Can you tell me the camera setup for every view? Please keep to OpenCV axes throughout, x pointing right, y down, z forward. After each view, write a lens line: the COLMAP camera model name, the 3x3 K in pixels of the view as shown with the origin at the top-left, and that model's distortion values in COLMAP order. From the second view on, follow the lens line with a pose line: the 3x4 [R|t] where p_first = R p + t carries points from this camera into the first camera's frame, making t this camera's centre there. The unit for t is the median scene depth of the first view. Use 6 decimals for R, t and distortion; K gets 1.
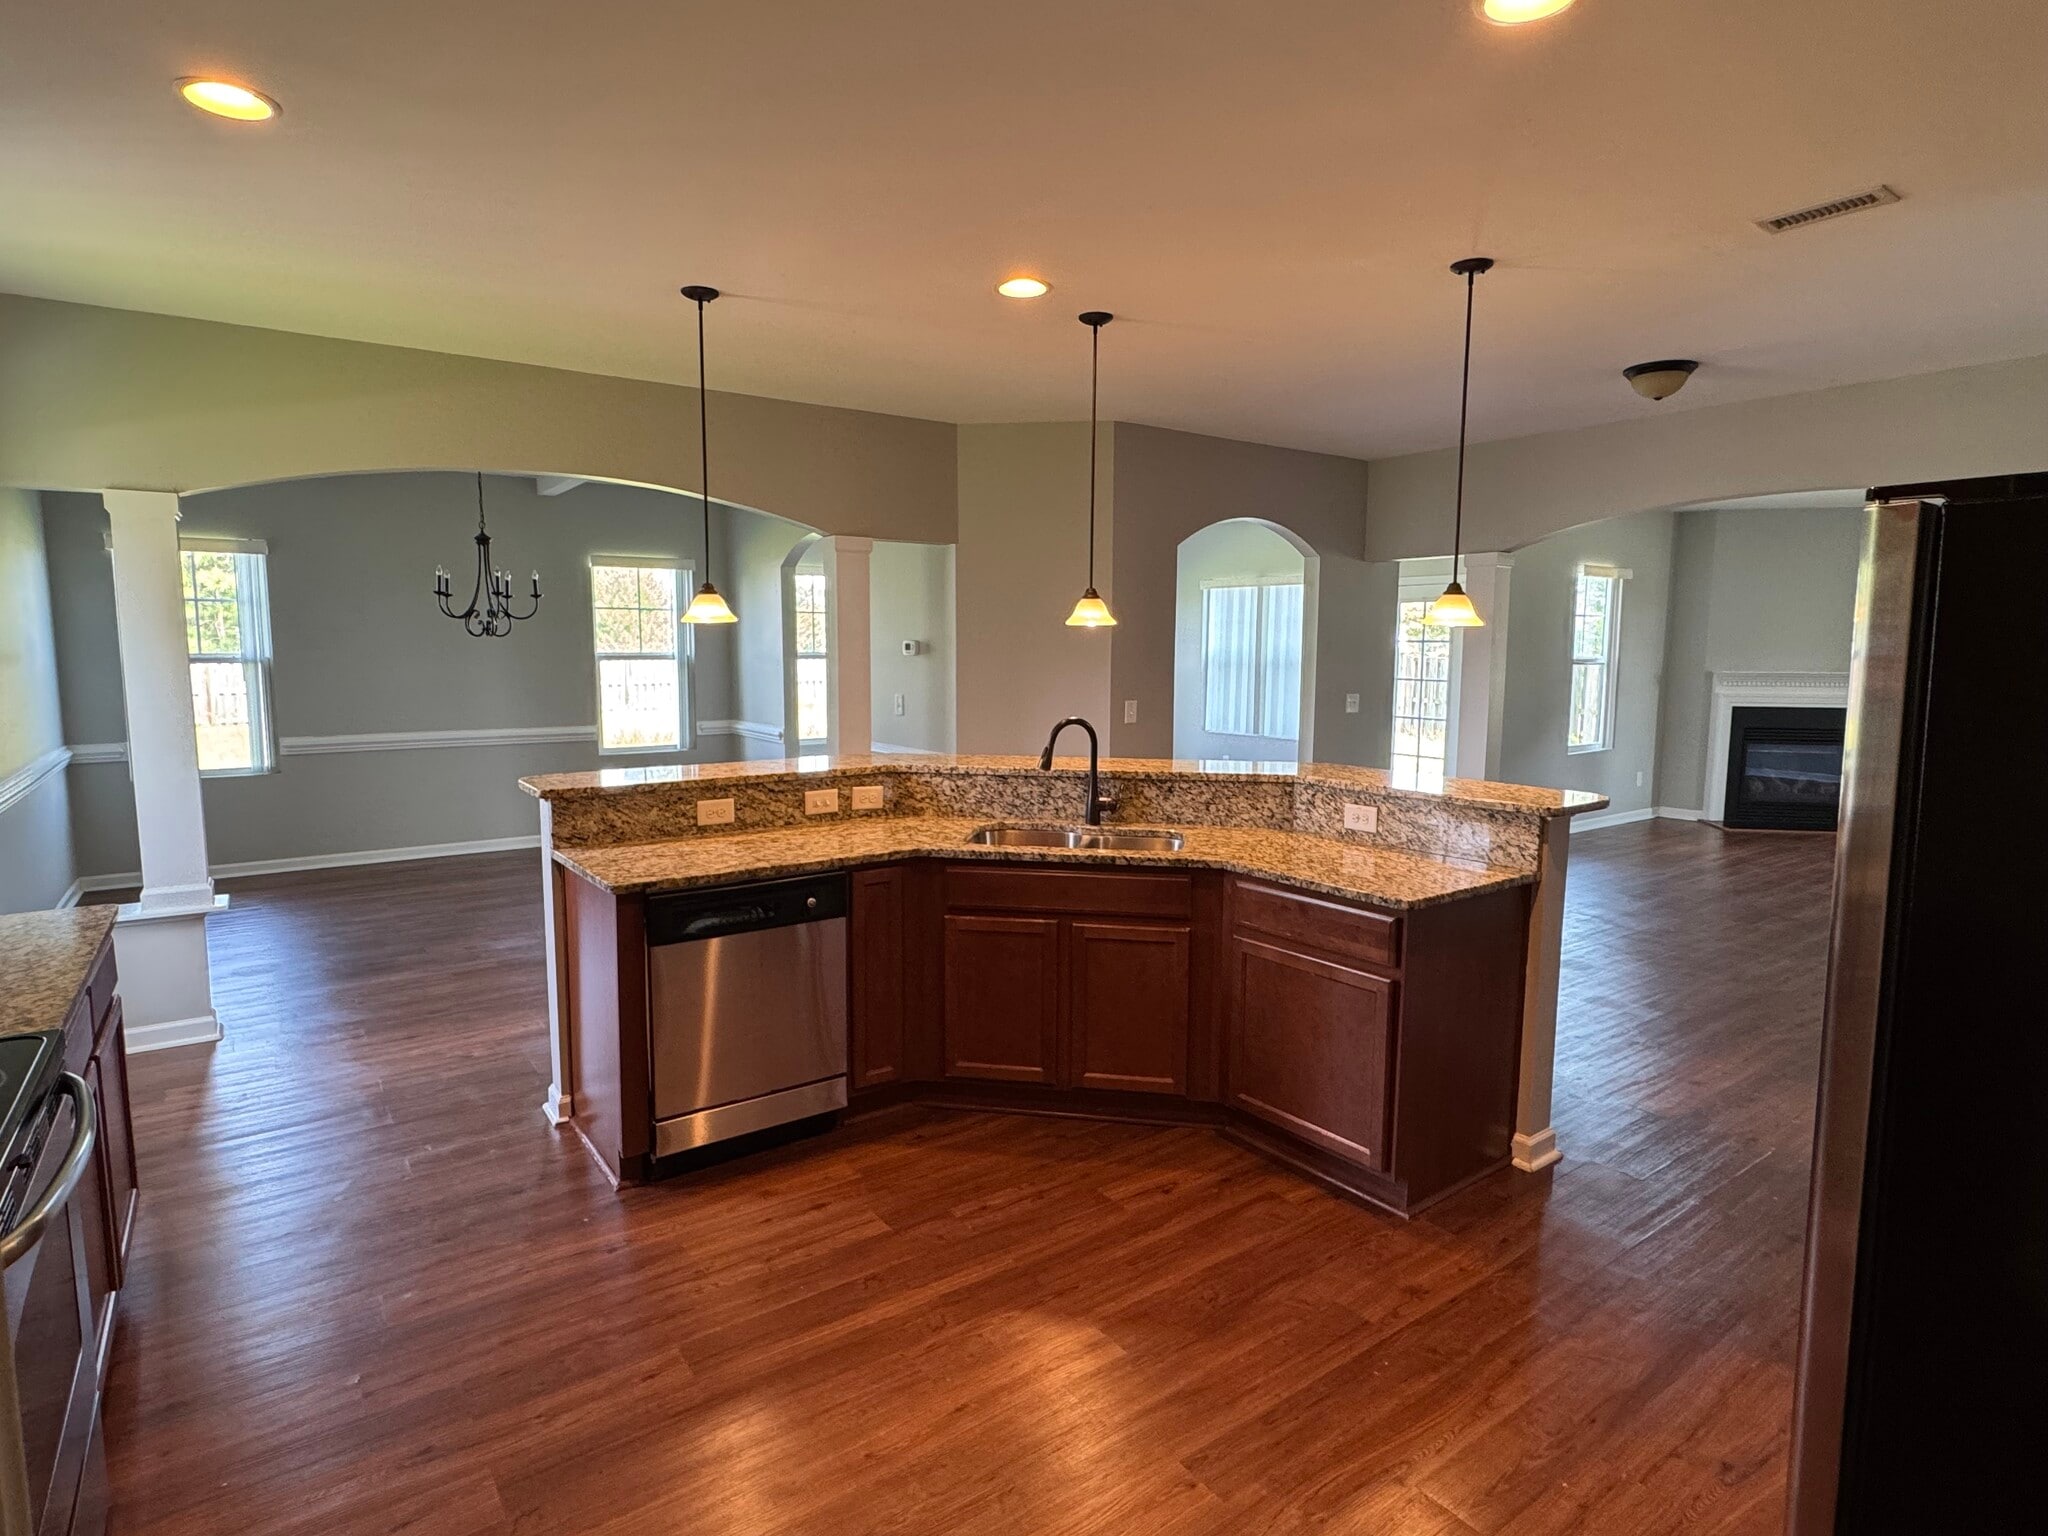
lens RADIAL K [[1081.6, 0, 1034.3], [0, 1081.6, 760.8], [0, 0, 1]] dist [-0.006551, -0.000331]
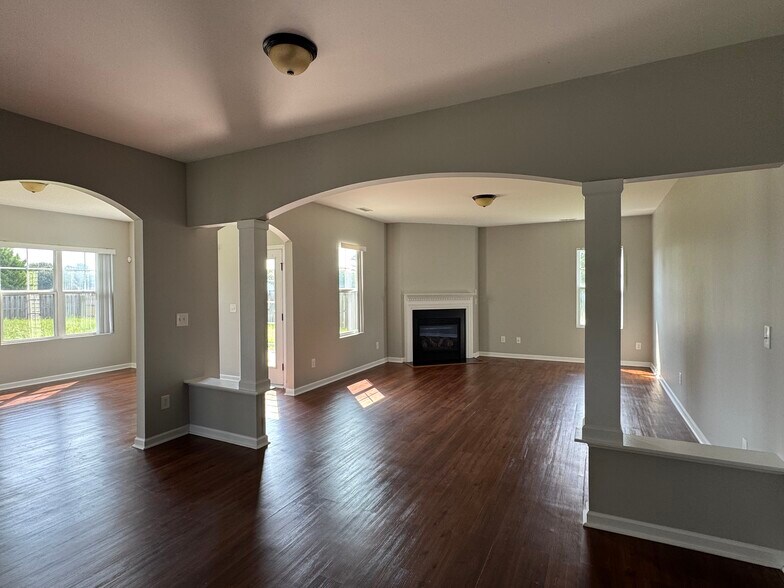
lens RADIAL K [[414.0, 0, 396.9], [0, 414.0, 292.2], [0, 0, 1]] dist [-0.006551, -0.000331]
pose [[0.881628, -0.015708, 0.471684, 0.129716], [0.061347, 0.994781, -0.081537, -0.011529], [-0.467941, 0.100822, 0.877990, 0.157454]]
